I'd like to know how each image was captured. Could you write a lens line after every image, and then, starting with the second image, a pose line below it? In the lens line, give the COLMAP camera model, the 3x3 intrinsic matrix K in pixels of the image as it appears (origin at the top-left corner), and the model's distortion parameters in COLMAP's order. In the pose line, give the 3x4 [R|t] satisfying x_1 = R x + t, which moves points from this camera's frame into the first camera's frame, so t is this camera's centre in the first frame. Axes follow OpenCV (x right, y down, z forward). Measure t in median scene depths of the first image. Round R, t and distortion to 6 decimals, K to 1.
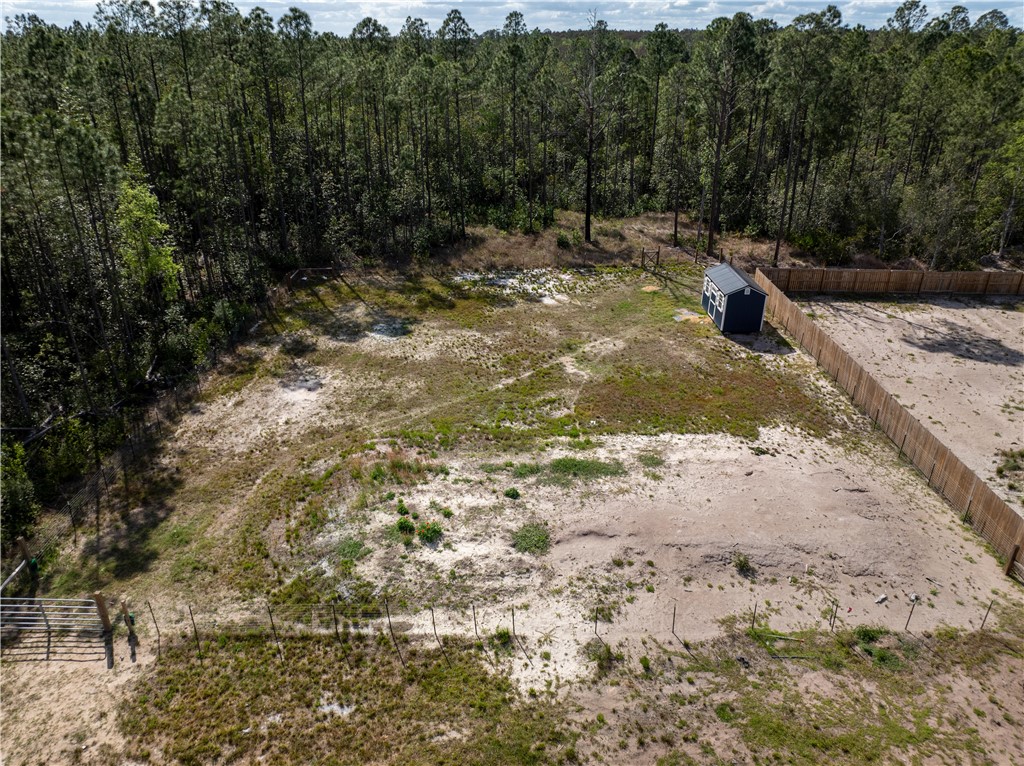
lens RADIAL K [[719.5, 0, 506.1], [0, 719.5, 380.3], [0, 0, 1]] dist [-0.041932, 0.012021]
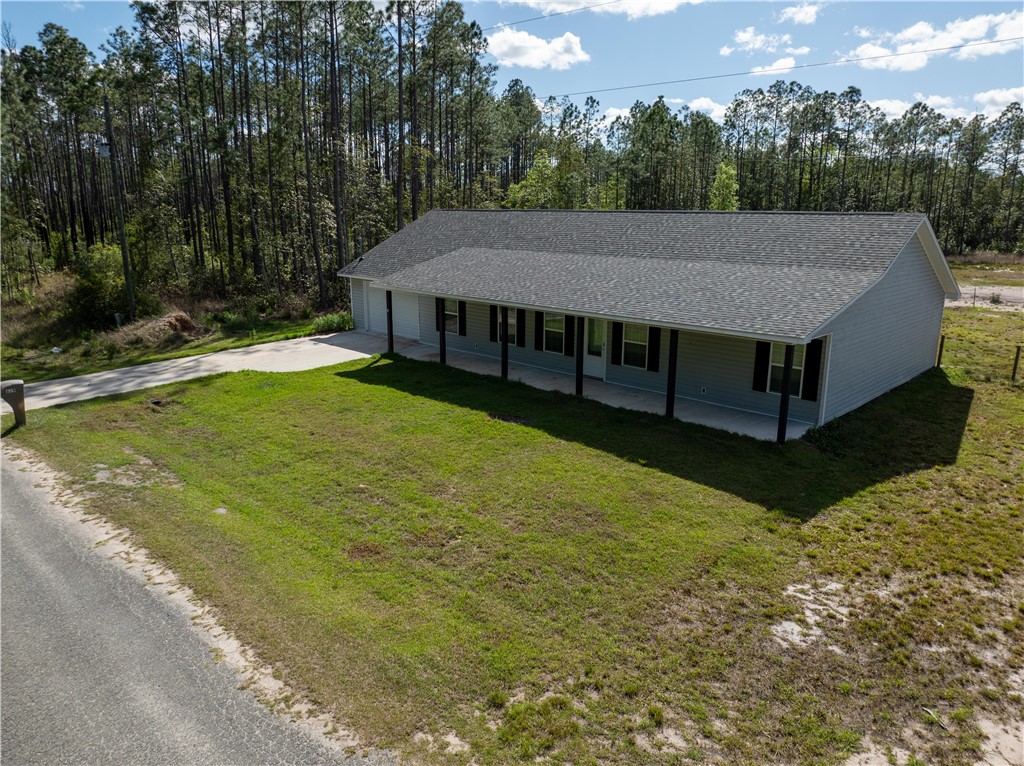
lens RADIAL K [[719.5, 0, 510.1], [0, 719.5, 373.7], [0, 0, 1]] dist [-0.041932, 0.012021]
pose [[0.713127, 0.153409, -0.684043, 0.461561], [-0.297135, 0.949923, -0.096731, 0.629440], [0.634949, 0.272235, 0.722999, -0.598148]]
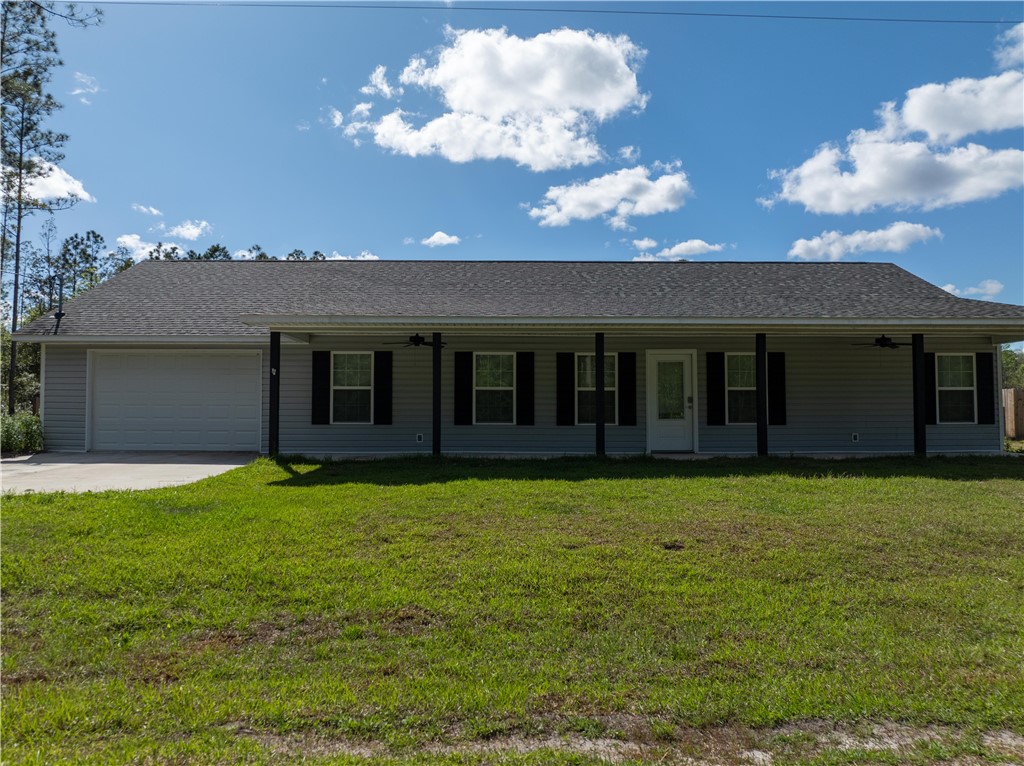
lens RADIAL K [[719.5, 0, 508.4], [0, 719.5, 366.3], [0, 0, 1]] dist [-0.041932, 0.012021]
pose [[0.999826, -0.003964, 0.018219, -0.012526], [0.012296, 0.874736, -0.484444, 0.708037], [-0.014016, 0.484584, 0.874632, -0.490313]]
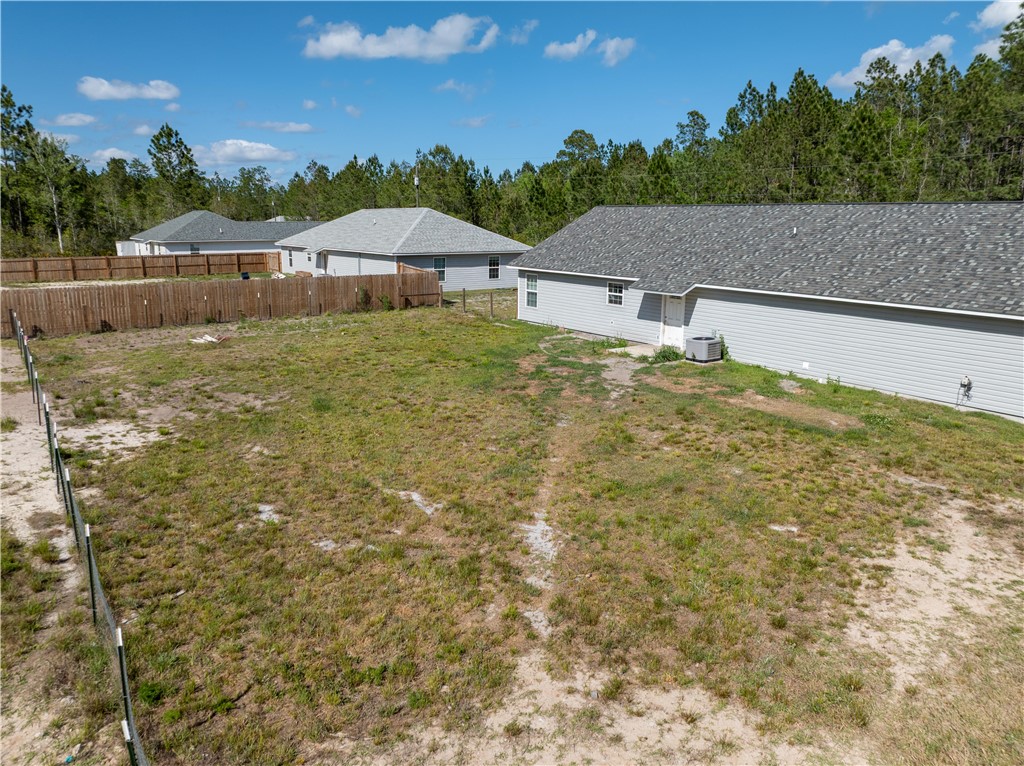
lens RADIAL K [[719.5, 0, 511.1], [0, 719.5, 384.4], [0, 0, 1]] dist [-0.041932, 0.012021]
pose [[-0.582530, -0.192851, 0.789600, -0.435777], [0.333604, 0.829124, 0.448621, 0.096170], [-0.741193, 0.524749, -0.418654, 0.567884]]
